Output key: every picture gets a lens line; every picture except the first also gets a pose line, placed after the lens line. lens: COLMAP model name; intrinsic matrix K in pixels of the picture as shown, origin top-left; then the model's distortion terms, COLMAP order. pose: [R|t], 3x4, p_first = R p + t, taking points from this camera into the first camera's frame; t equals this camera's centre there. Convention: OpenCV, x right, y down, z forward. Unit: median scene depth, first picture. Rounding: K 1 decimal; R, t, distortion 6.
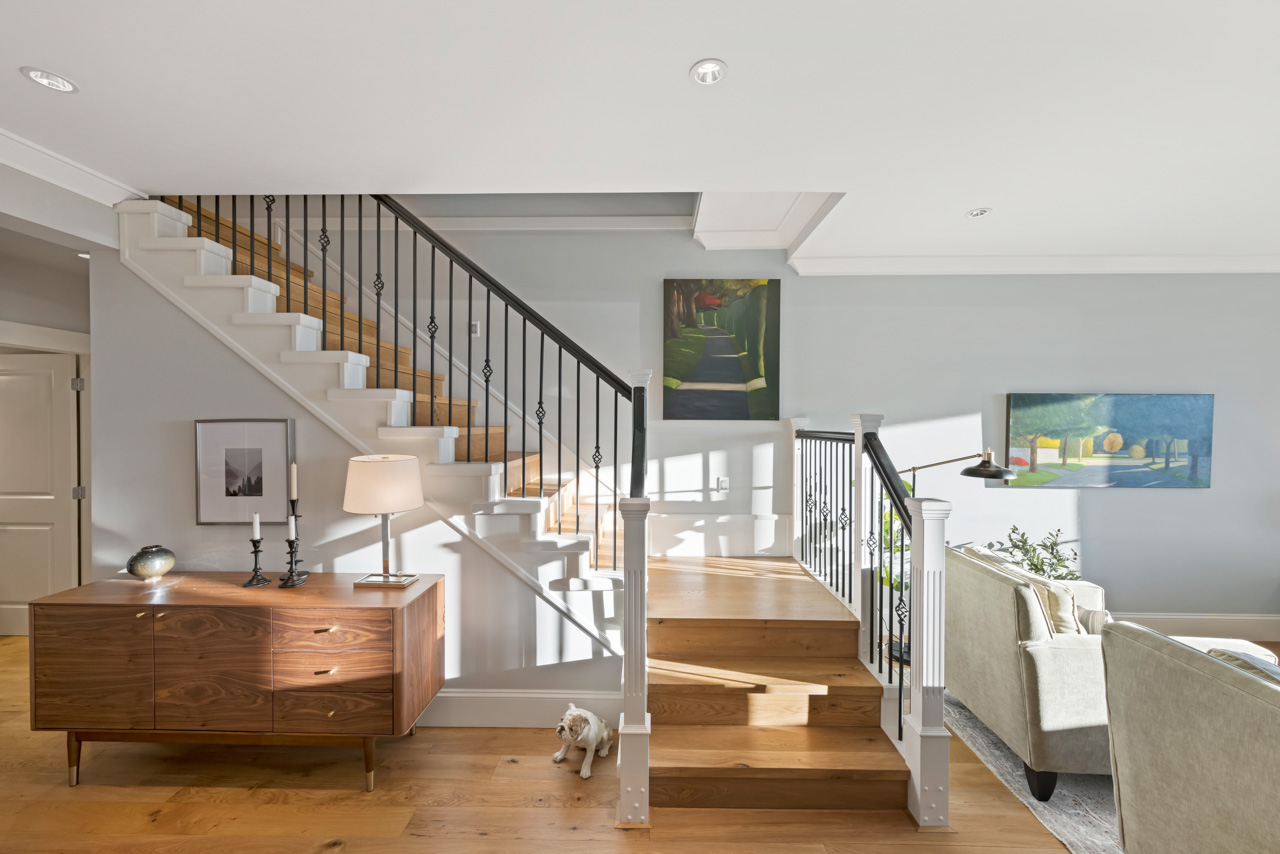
lens RADIAL K [[474.5, 0, 640.0], [0, 474.5, 431.2], [0, 0, 1]] dist [0.000695, 0.000188]
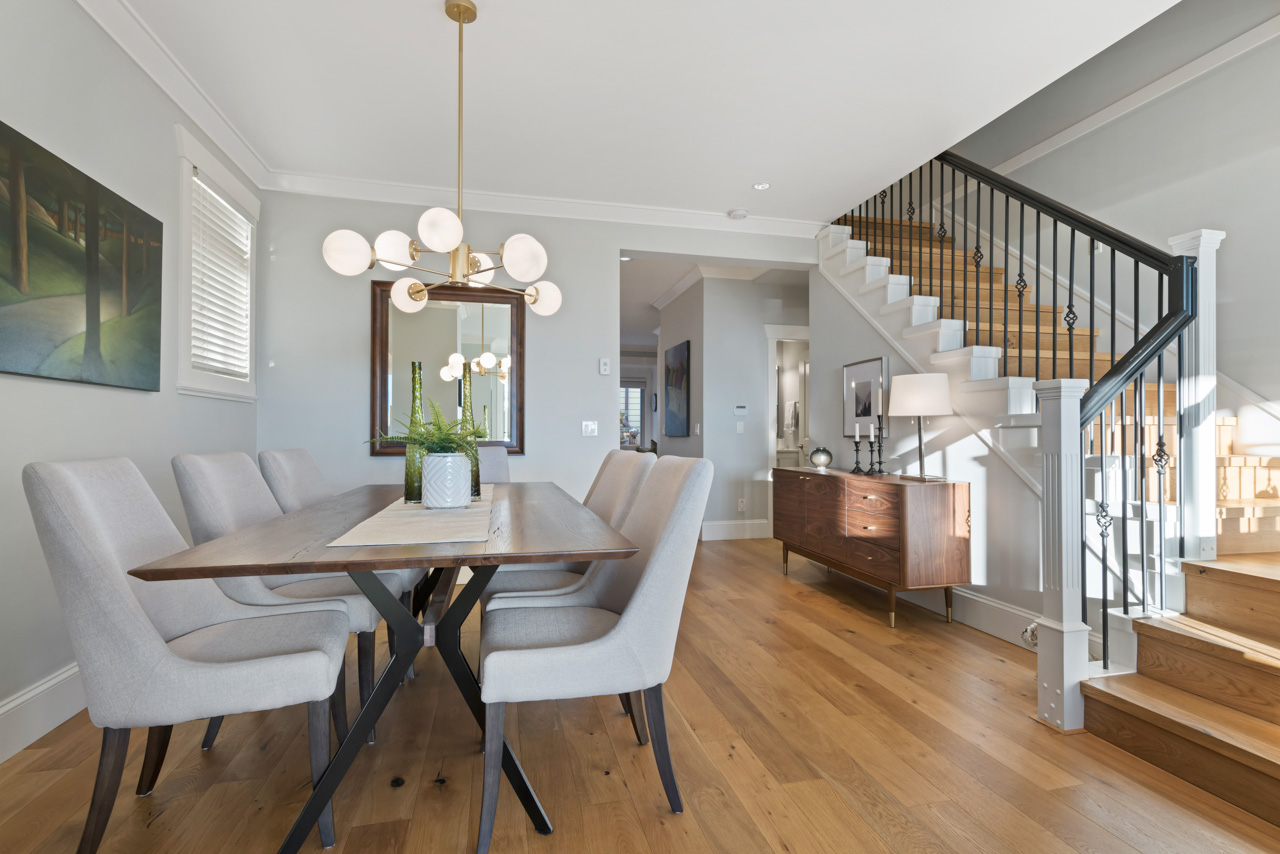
lens RADIAL K [[609.9, 0, 643.9], [0, 609.9, 430.9], [0, 0, 1]] dist [0.005559, -0.000759]
pose [[0.252260, -0.007155, -0.967633, 0.503713], [-0.007498, 0.999928, -0.009349, 0.137871], [0.967630, 0.009613, 0.252189, -0.047350]]
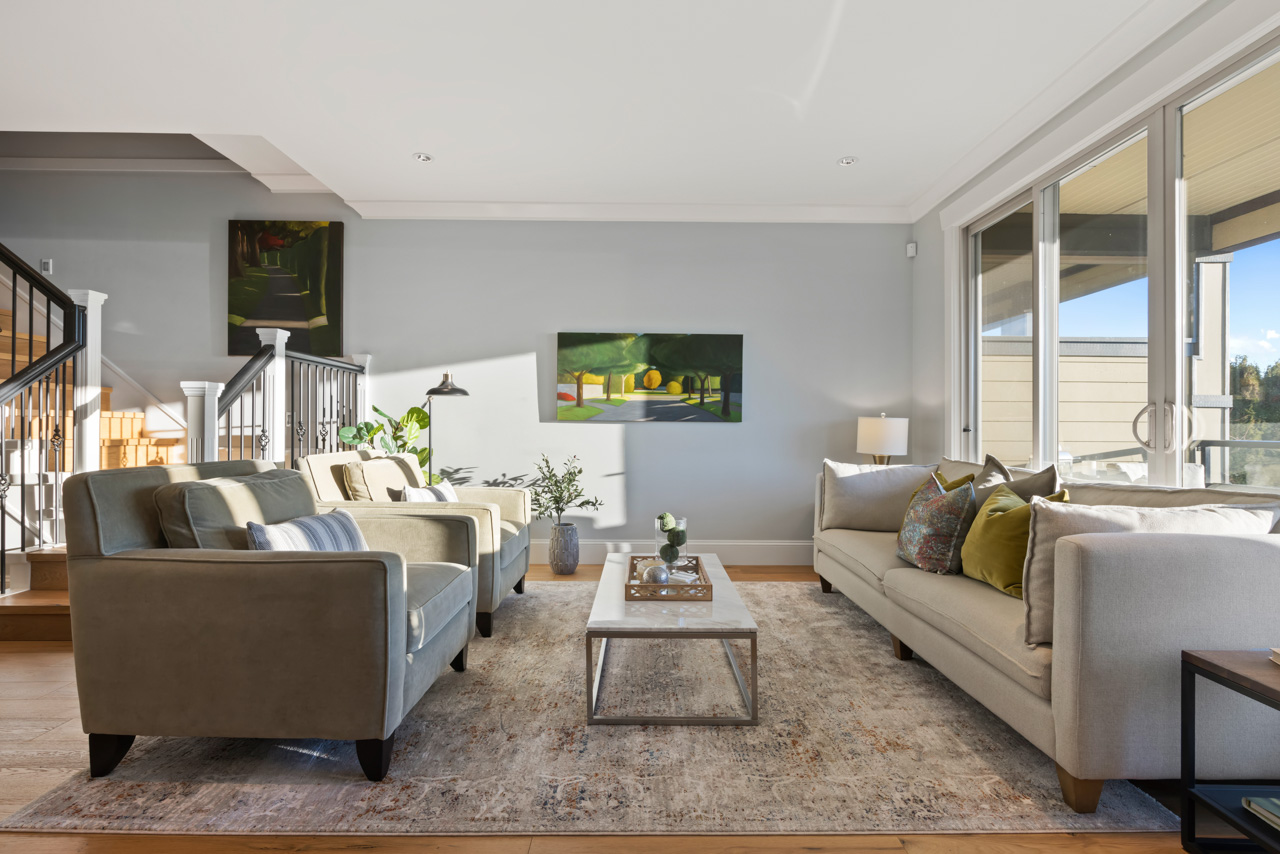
lens RADIAL K [[609.9, 0, 642.9], [0, 609.9, 417.4], [0, 0, 1]] dist [0.005559, -0.000759]
pose [[0.999261, 0.003671, 0.038249, 0.926889], [-0.002929, 0.999807, -0.019445, 0.137172], [-0.038313, 0.019319, 0.999079, -0.368900]]
